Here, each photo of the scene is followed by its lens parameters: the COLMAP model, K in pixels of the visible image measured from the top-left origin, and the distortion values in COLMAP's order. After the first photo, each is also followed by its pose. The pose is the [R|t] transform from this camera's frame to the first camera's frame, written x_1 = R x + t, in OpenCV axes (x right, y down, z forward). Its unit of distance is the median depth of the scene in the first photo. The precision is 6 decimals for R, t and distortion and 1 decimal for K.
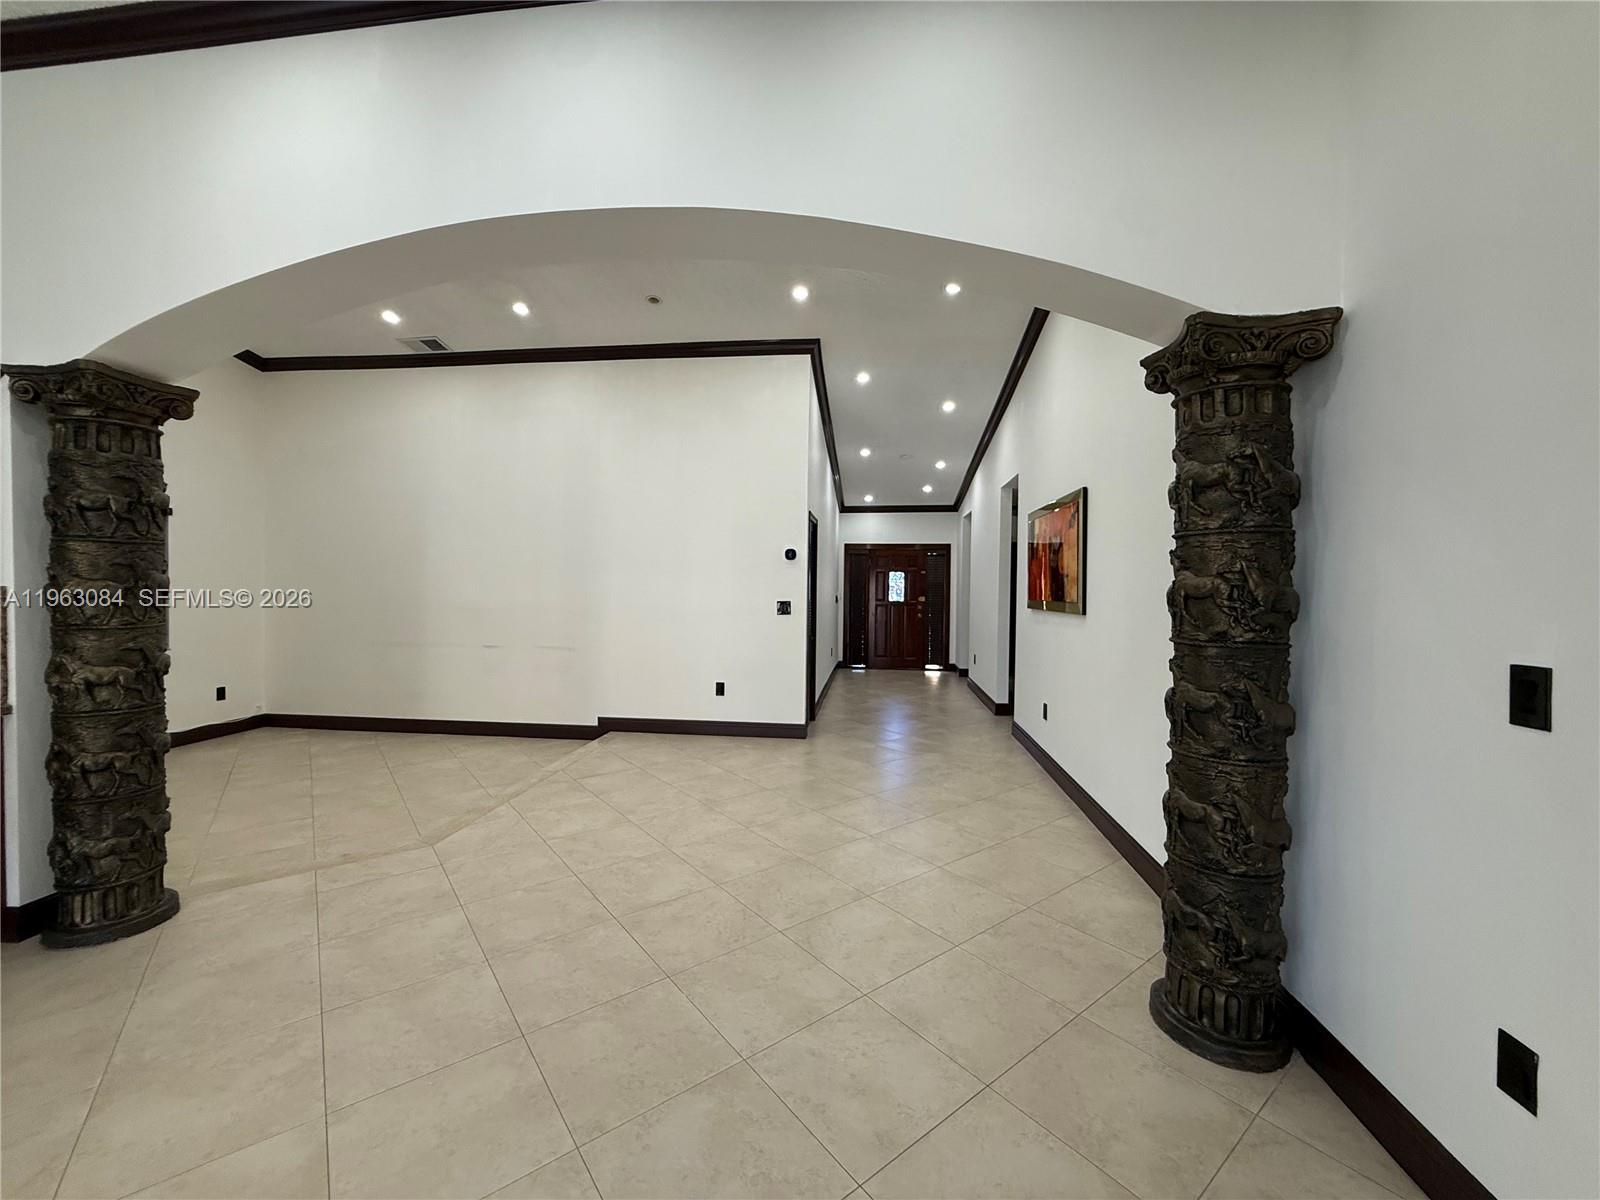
lens RADIAL K [[640.6, 0, 795.4], [0, 640.6, 599.5], [0, 0, 1]] dist [0.000472, -0.000183]
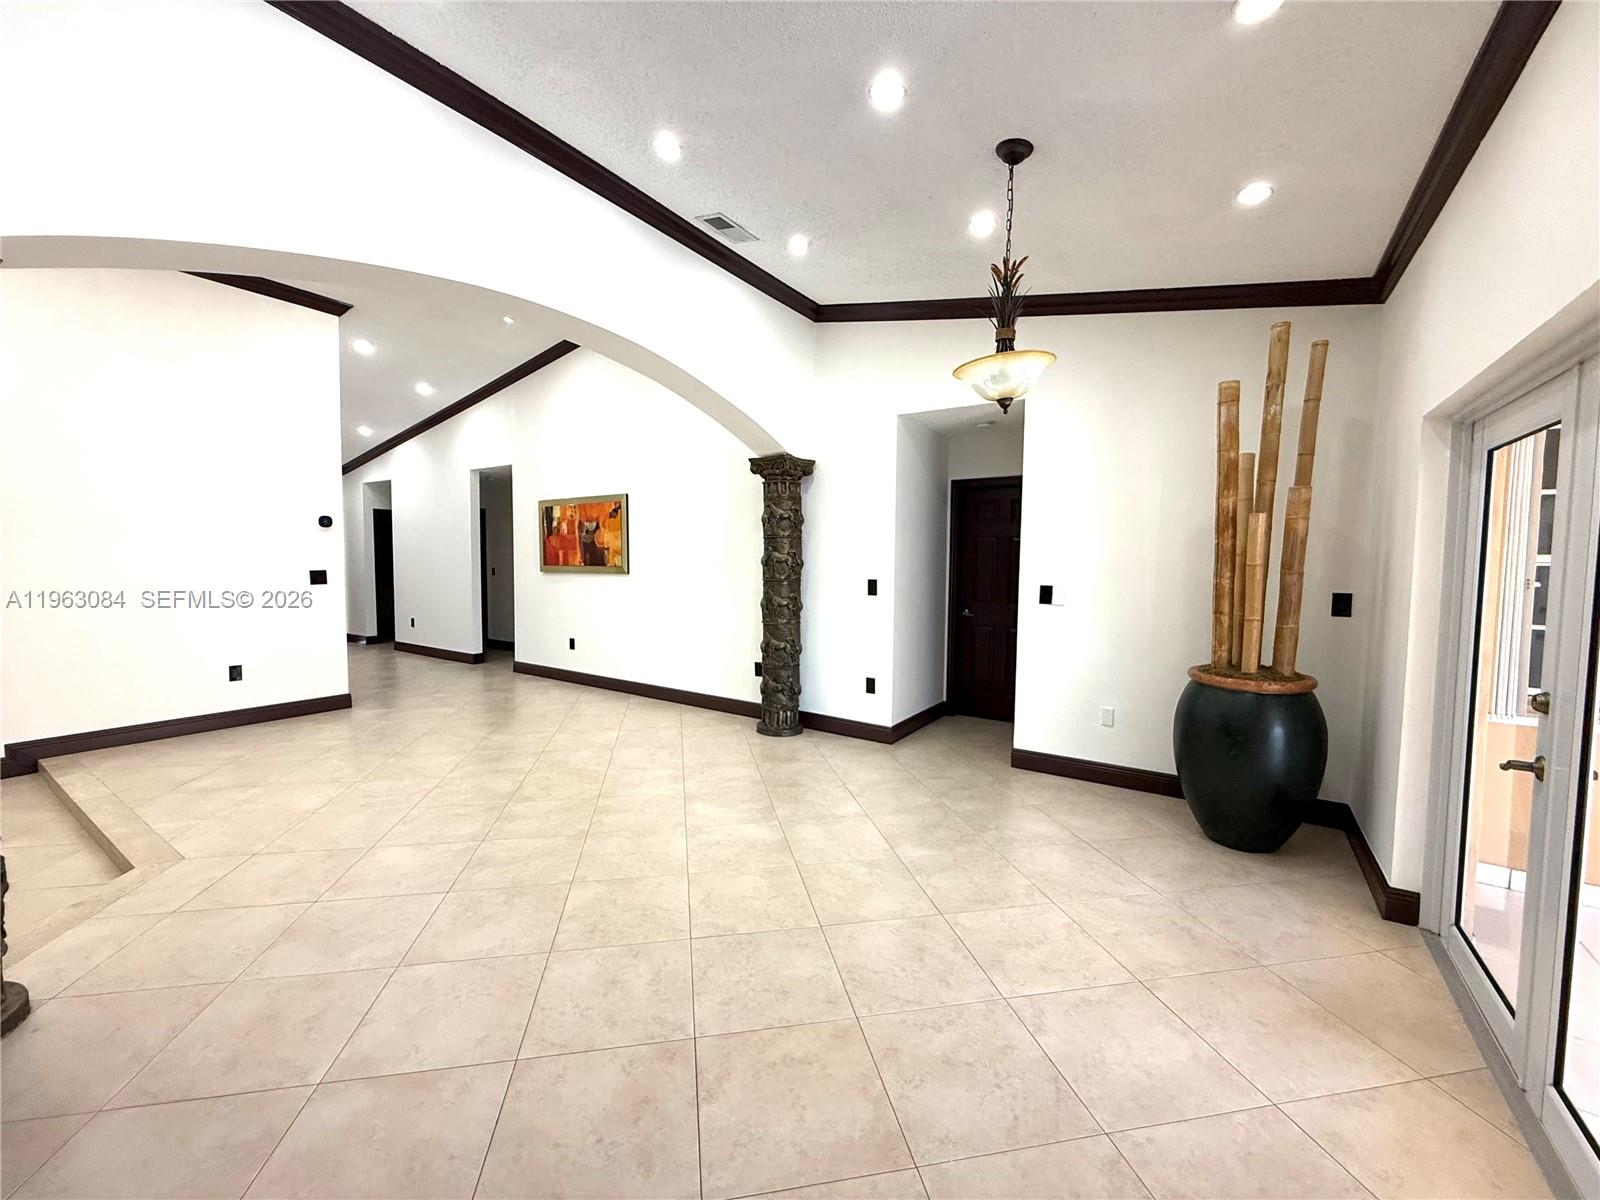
lens RADIAL K [[640.6, 0, 799.2], [0, 640.6, 598.4], [0, 0, 1]] dist [0.000472, -0.000183]
pose [[0.446967, -0.060282, 0.892517, -1.304226], [0.013129, 0.998061, 0.060836, -0.010708], [-0.894454, -0.015473, 0.446892, -0.167846]]
